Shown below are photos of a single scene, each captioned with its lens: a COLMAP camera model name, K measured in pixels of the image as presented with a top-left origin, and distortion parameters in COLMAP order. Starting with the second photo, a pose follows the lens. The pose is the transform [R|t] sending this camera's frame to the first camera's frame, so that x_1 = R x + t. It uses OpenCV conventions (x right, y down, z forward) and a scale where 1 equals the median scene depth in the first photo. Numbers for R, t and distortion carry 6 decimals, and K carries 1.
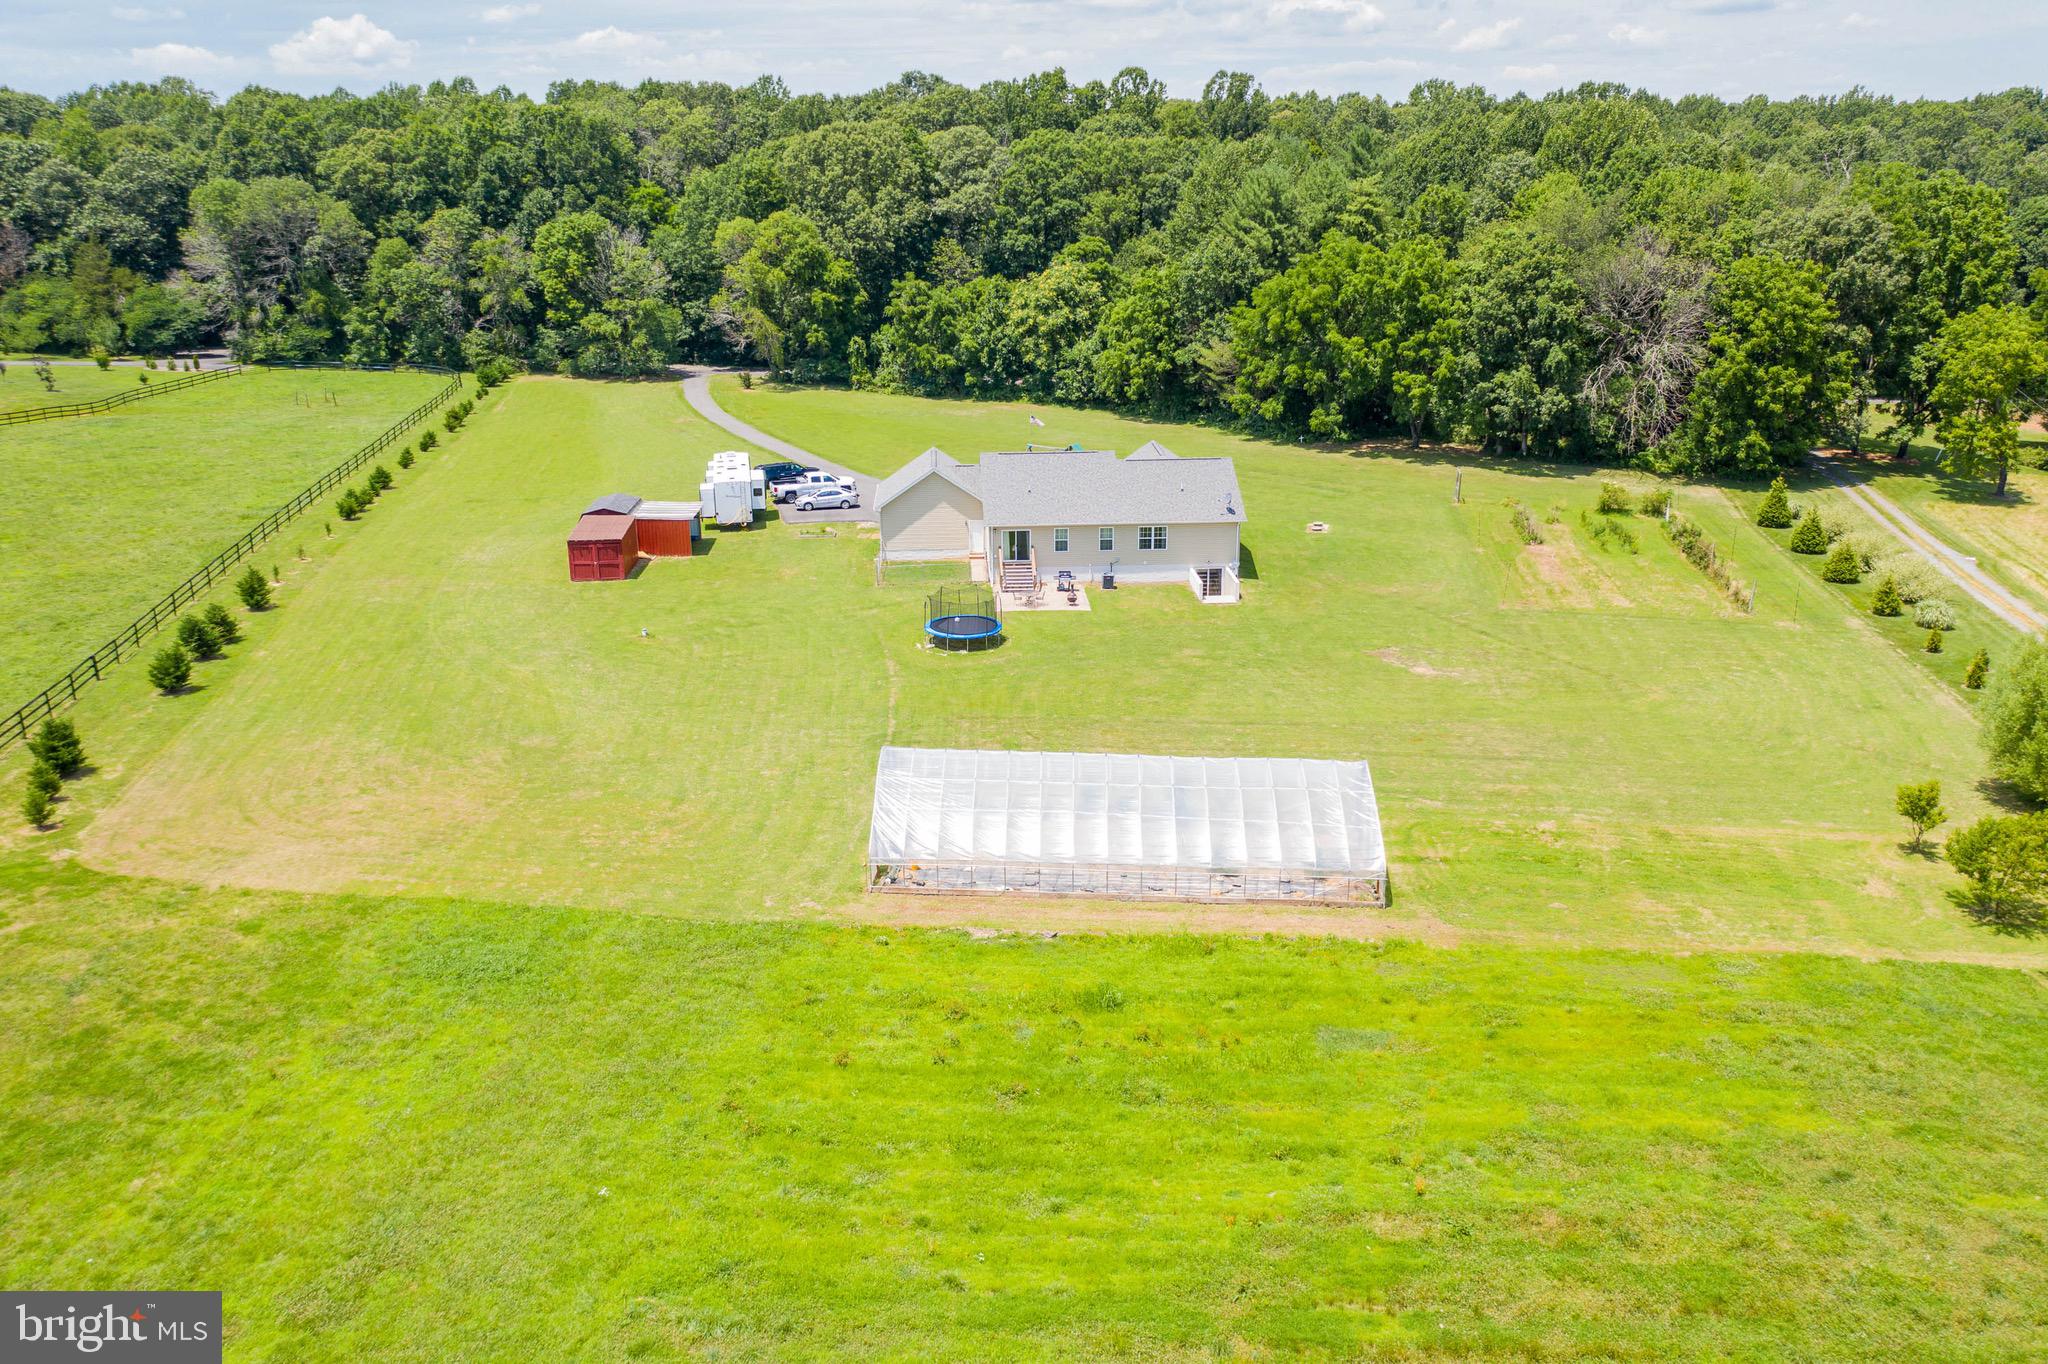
lens RADIAL K [[1603.7, 0, 1024.9], [0, 1603.7, 696.5], [0, 0, 1]] dist [-0.025214, 0.005835]
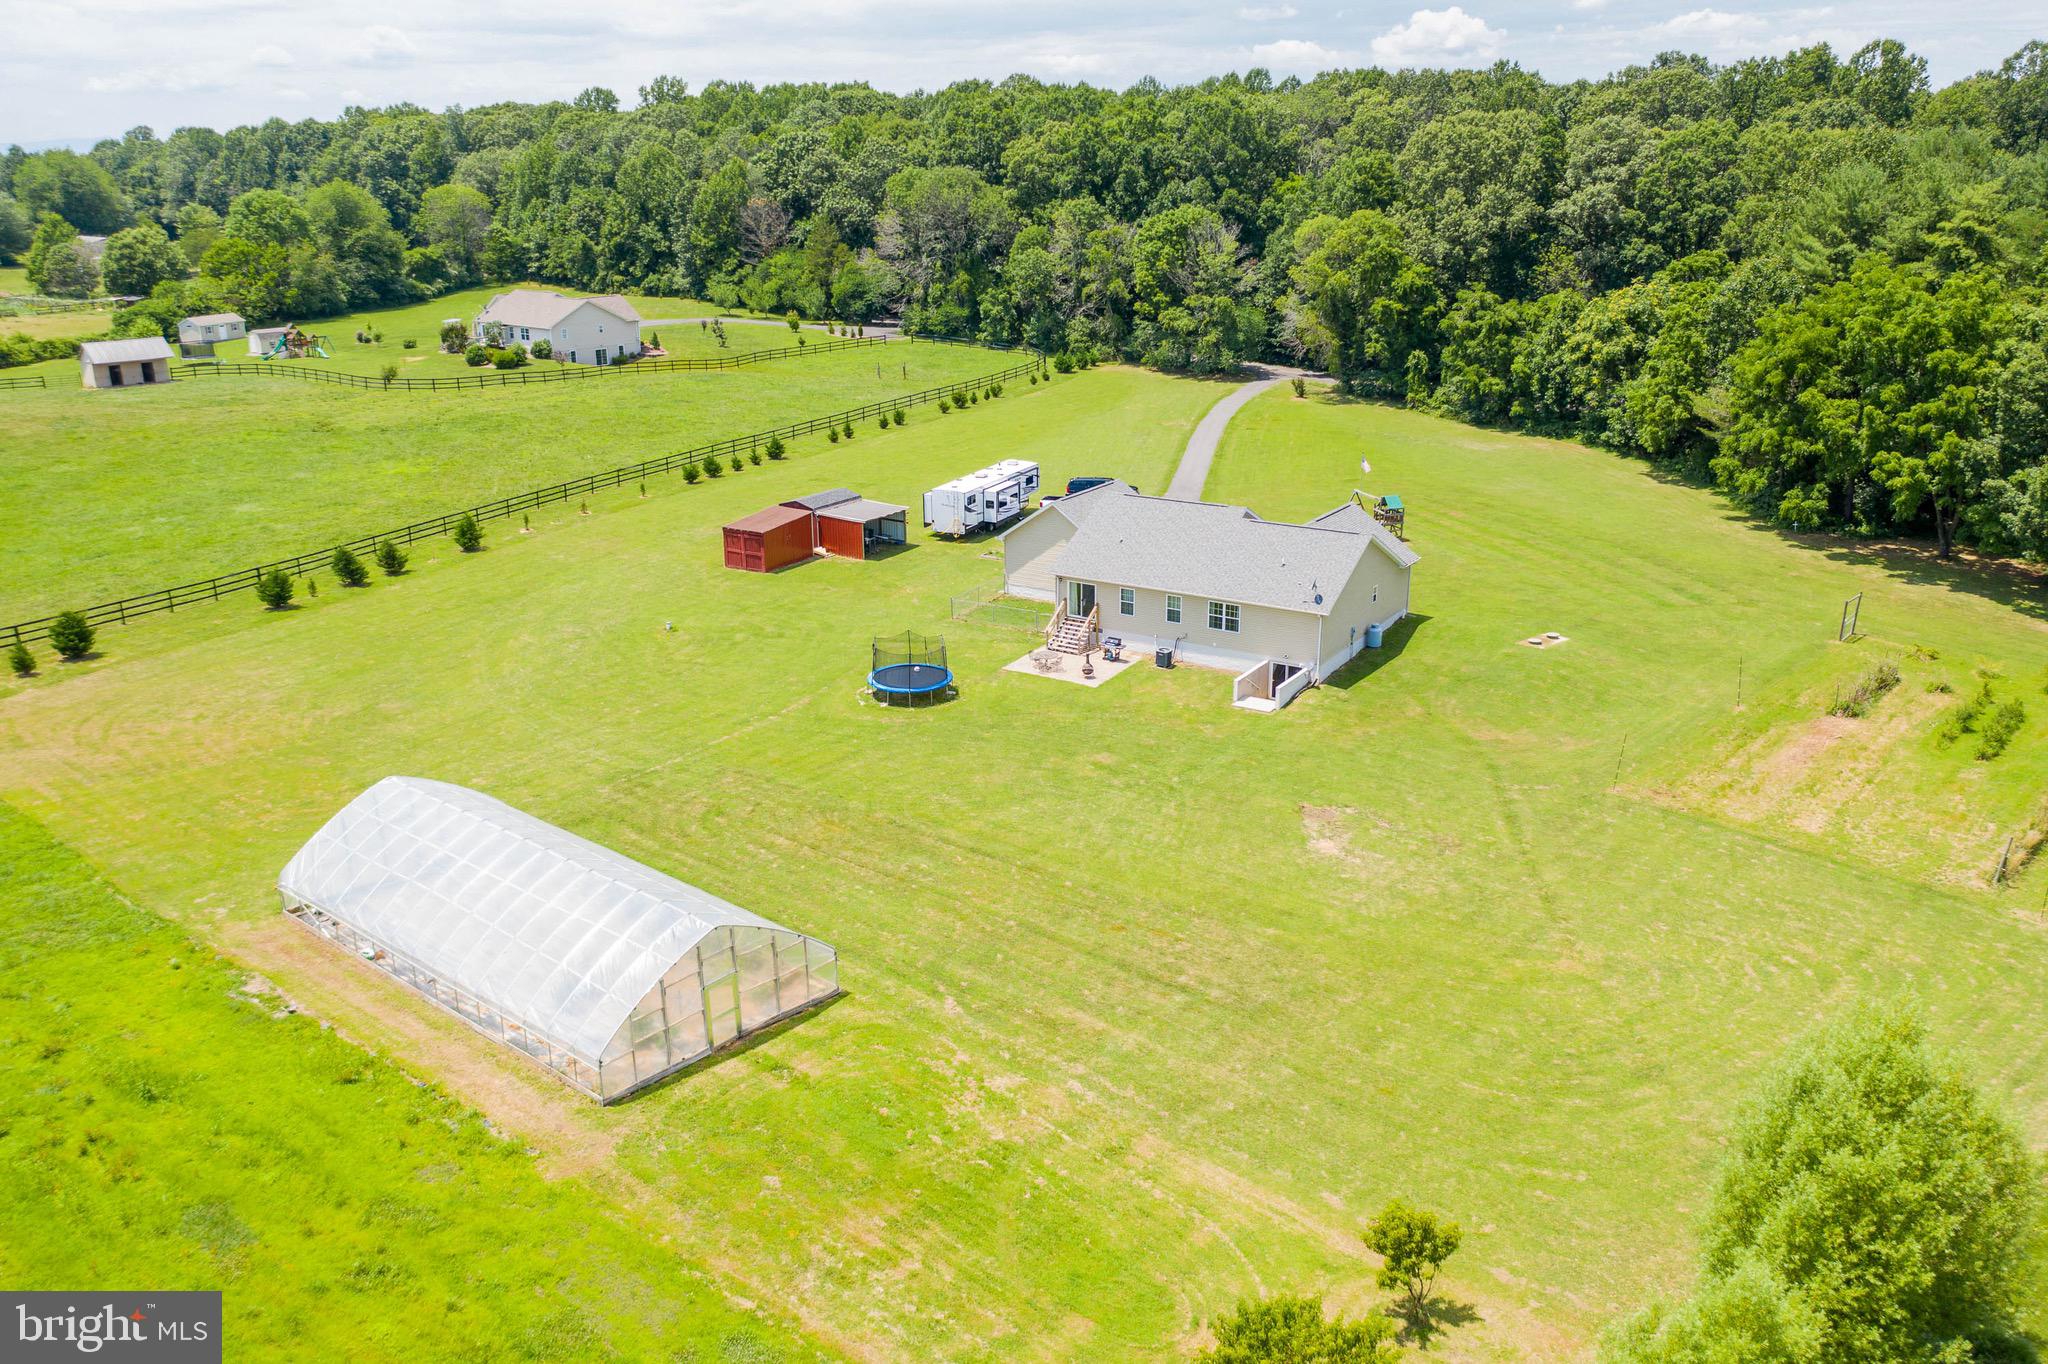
lens RADIAL K [[1603.7, 0, 1018.6], [0, 1603.7, 688.7], [0, 0, 1]] dist [-0.025214, 0.005835]
pose [[0.810518, 0.186578, -0.555202, 0.248070], [-0.185119, 0.980920, 0.059394, -0.049419], [0.555690, 0.054638, 0.829592, 0.136885]]
